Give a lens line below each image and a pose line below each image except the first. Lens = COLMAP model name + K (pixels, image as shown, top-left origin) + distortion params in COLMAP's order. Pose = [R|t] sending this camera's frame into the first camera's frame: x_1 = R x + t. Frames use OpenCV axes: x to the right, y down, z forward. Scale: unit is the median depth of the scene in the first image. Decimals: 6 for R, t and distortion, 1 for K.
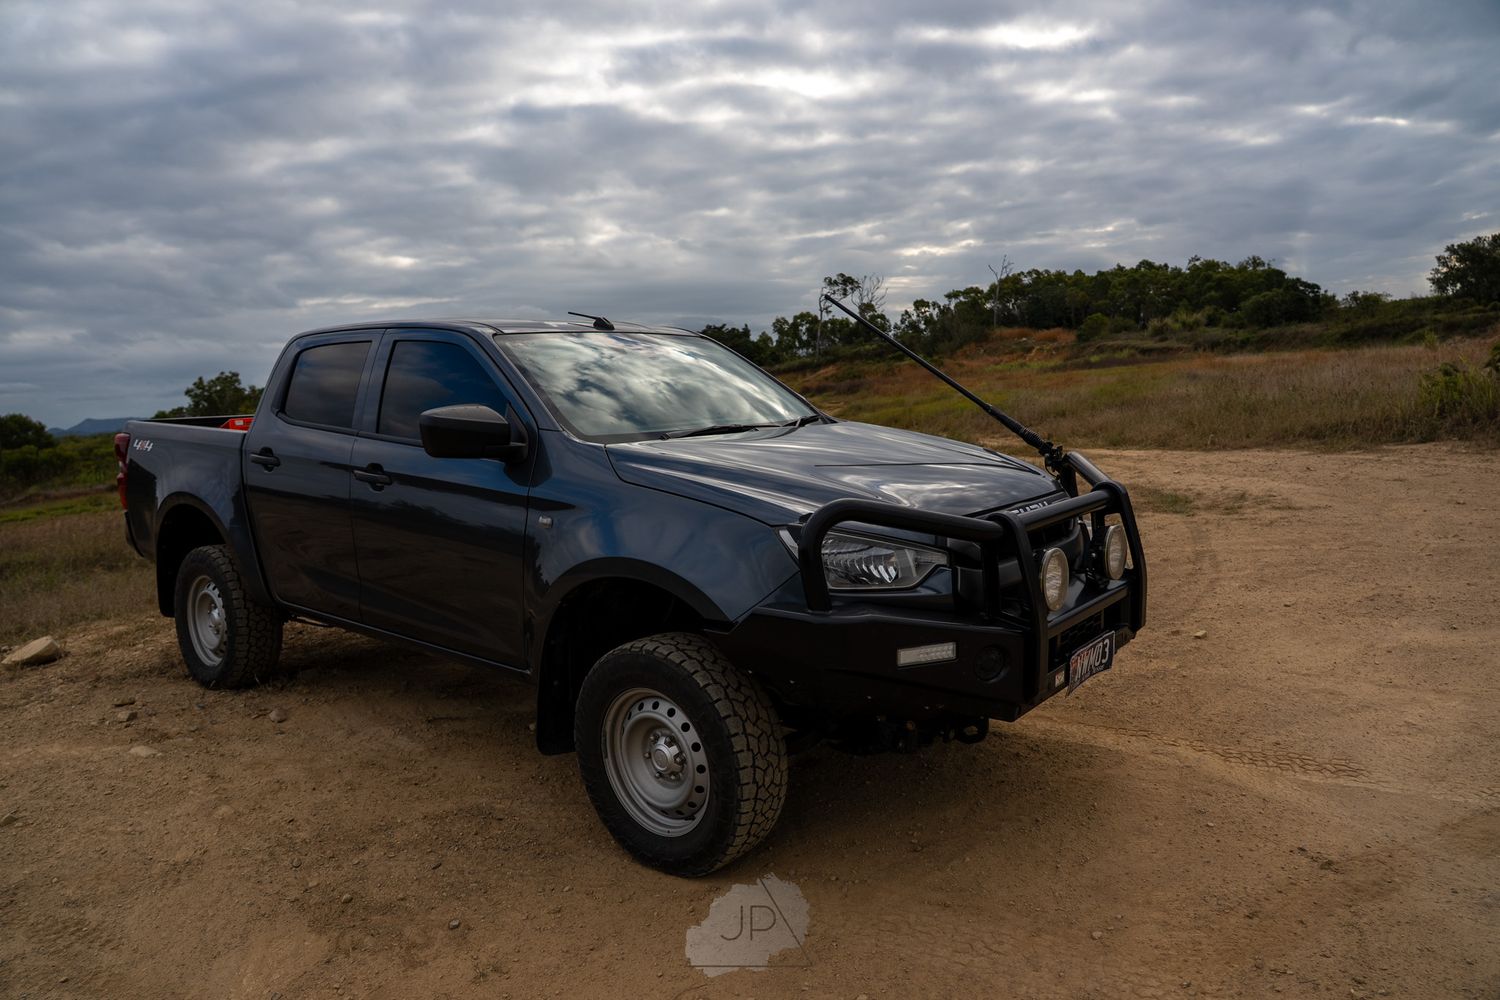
lens RADIAL K [[977.7, 0, 750.0], [0, 977.7, 500.0], [0, 0, 1]] dist [-0.035919, 0.020125]
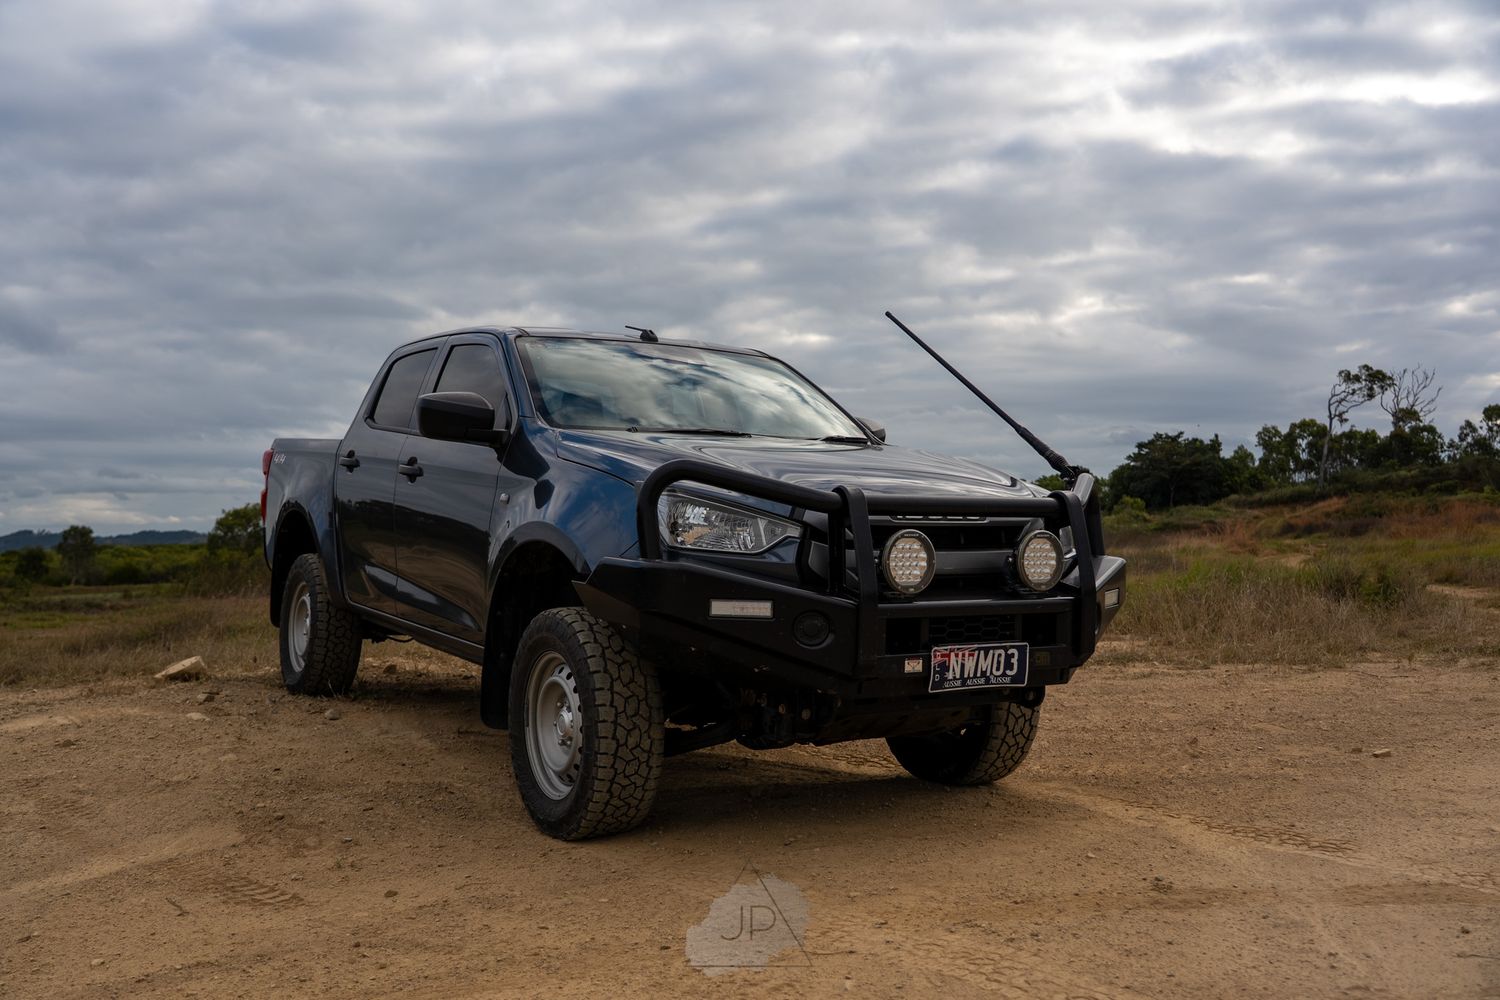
lens RADIAL K [[1335.4, 0, 771.6], [0, 1335.4, 510.3], [0, 0, 1]] dist [0.011055, 0.021852]
pose [[0.946806, 0.052445, -0.317502, 0.525939], [-0.088875, 0.990872, -0.101357, 0.155884], [0.309288, 0.124184, 0.942825, -0.277816]]
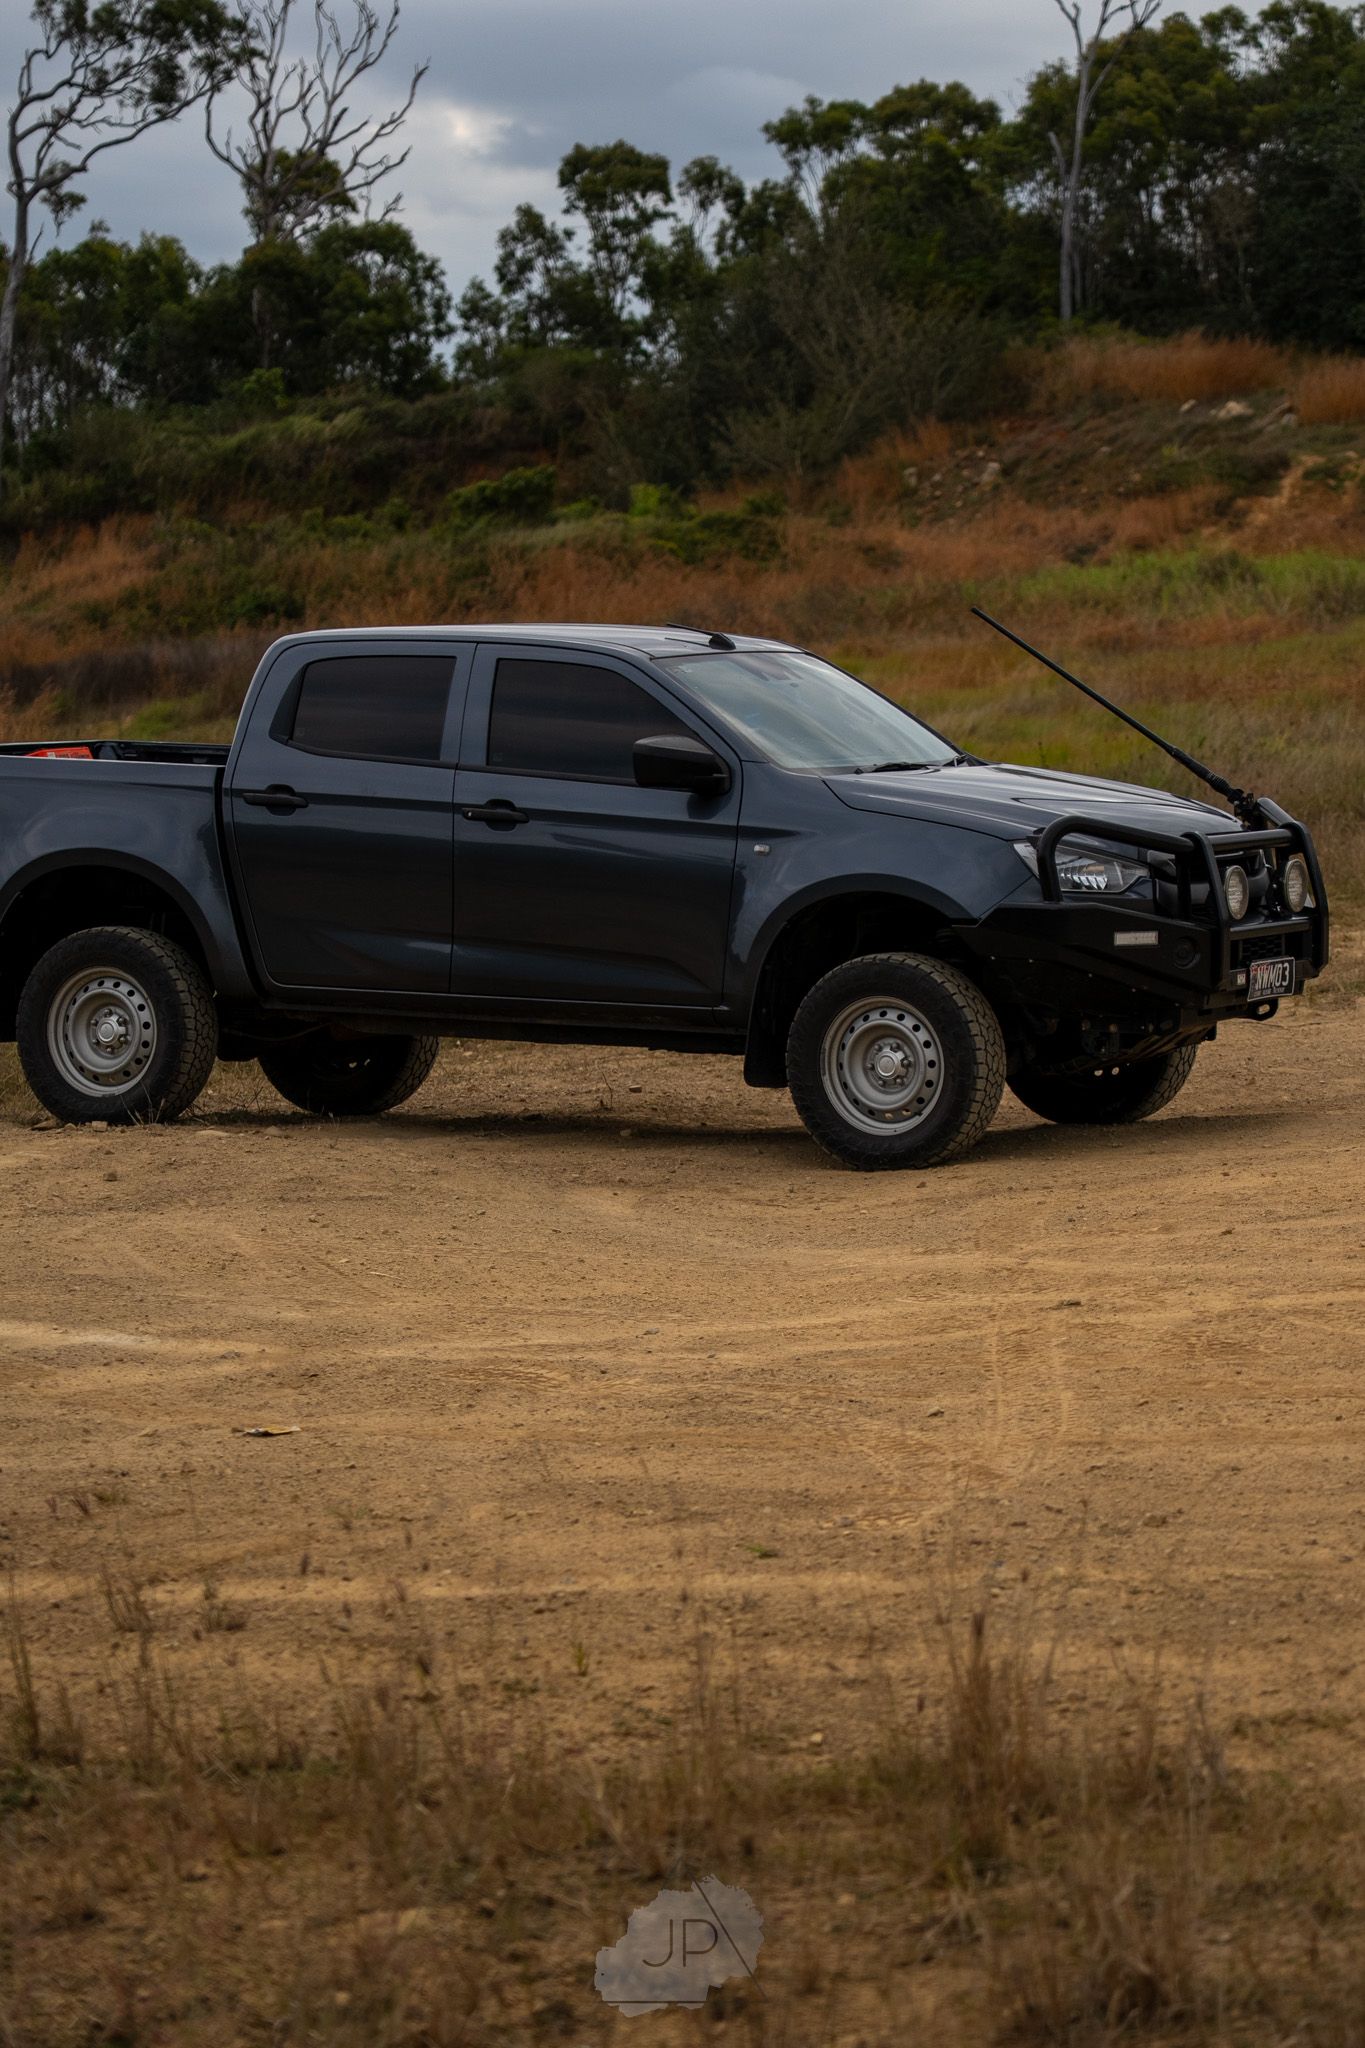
lens RADIAL K [[6238.2, 0, 682.5], [0, 6238.2, 1024.0], [0, 0, 1]] dist [-0.040867, 1.174501]
pose [[0.982894, 0.010451, 0.183875, -1.498219], [0.000092, 0.998361, -0.057236, 0.582224], [-0.184172, 0.056273, 0.981282, -5.427979]]
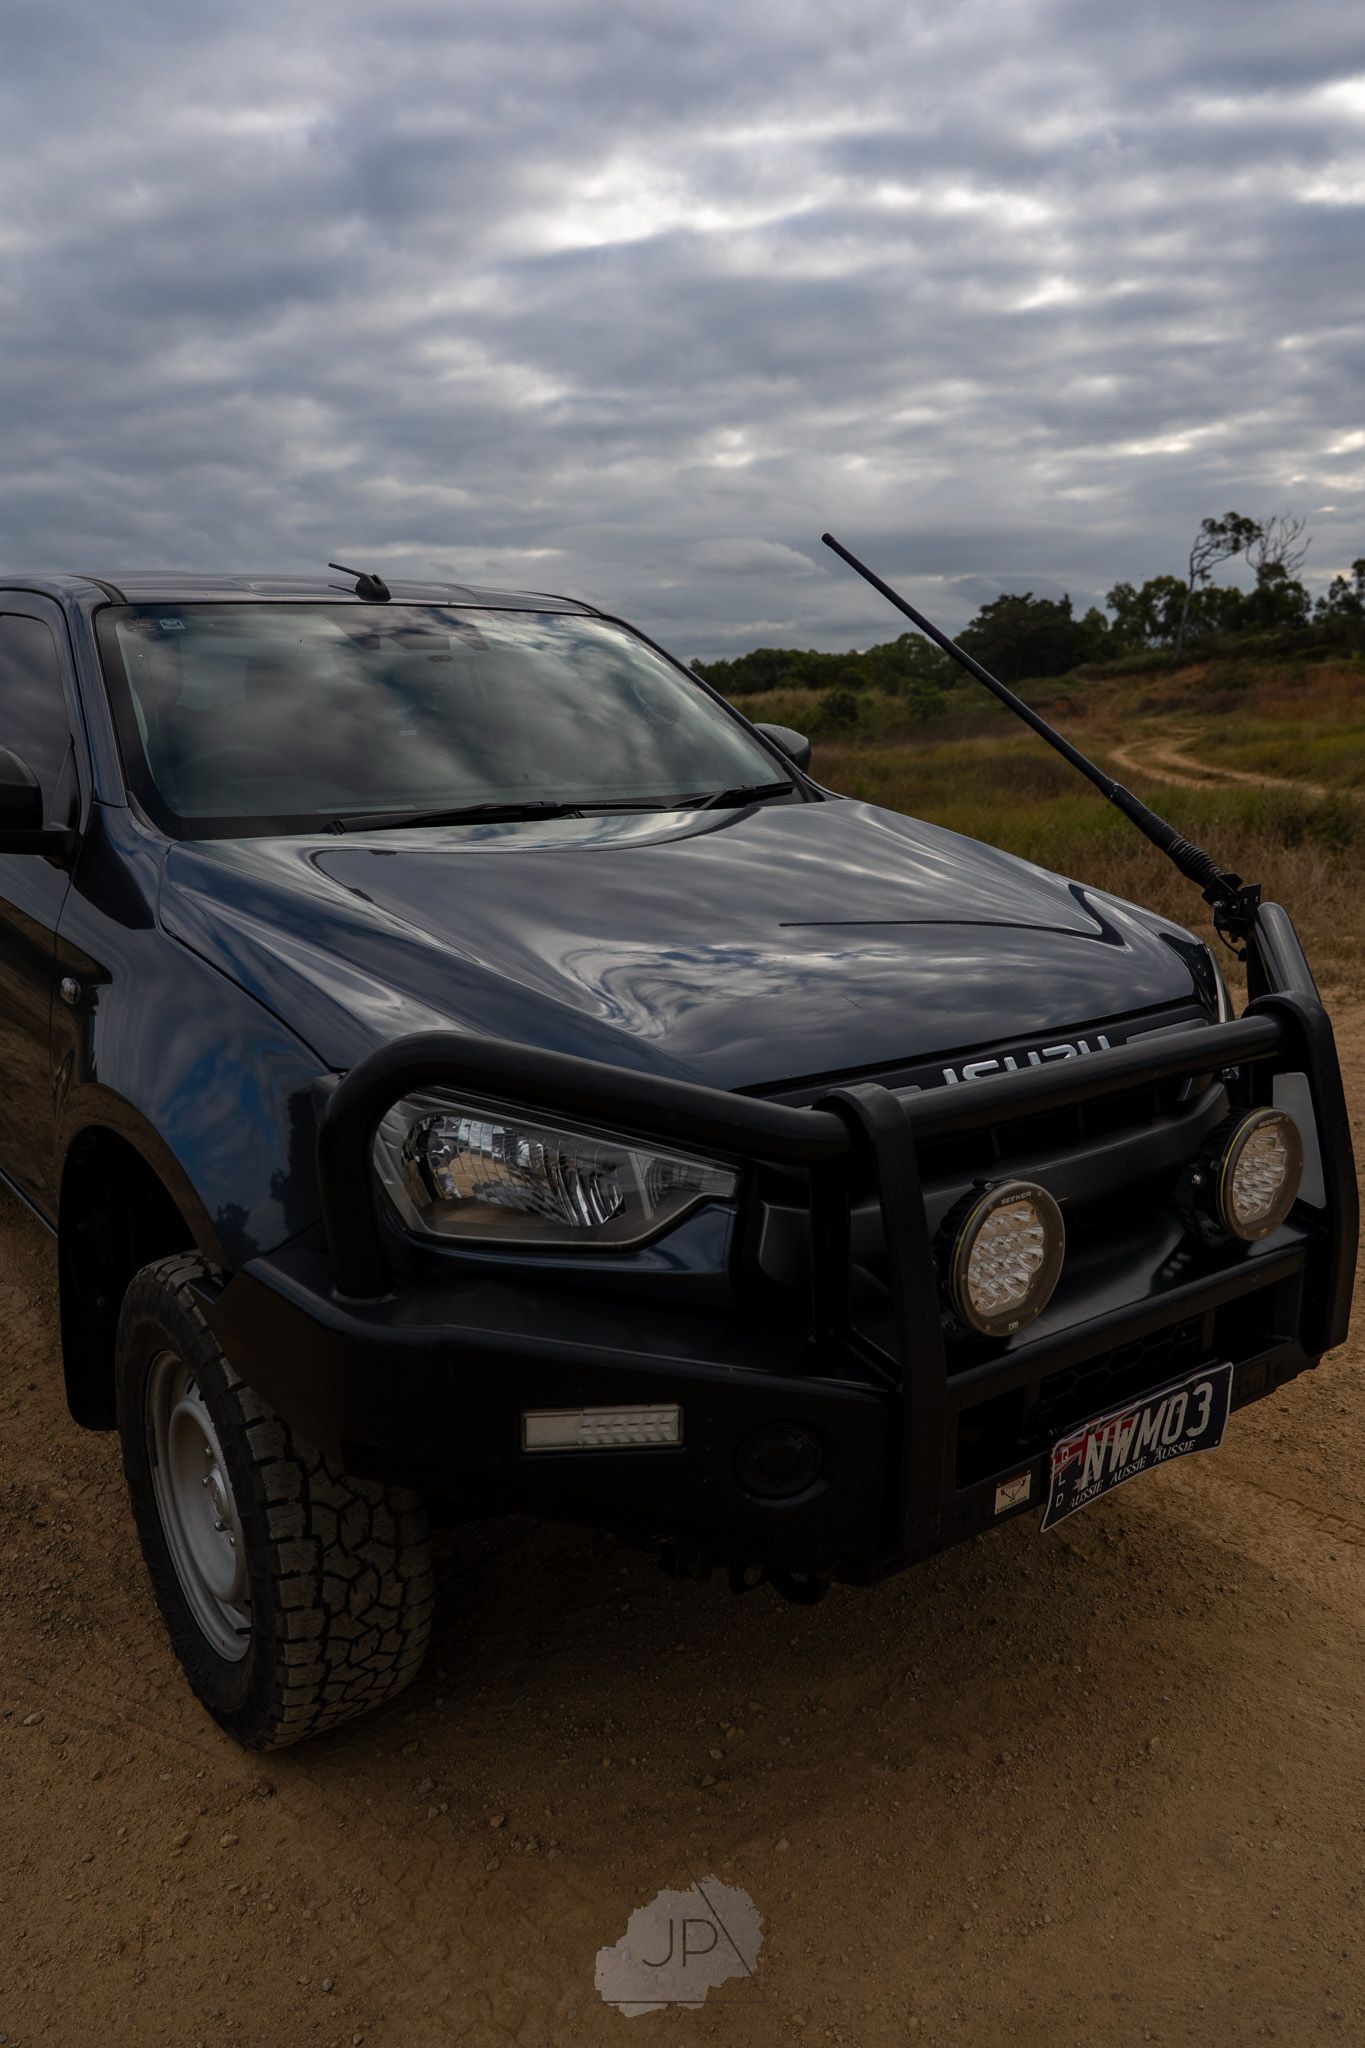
lens RADIAL K [[1485.5, 0, 694.7], [0, 1485.5, 1006.0], [0, 0, 1]] dist [-0.037517, 0.037460]
pose [[0.970615, 0.080399, -0.226807, 0.274940], [-0.058421, 0.993066, 0.102011, -0.066026], [0.233436, -0.085764, 0.968582, 0.338314]]
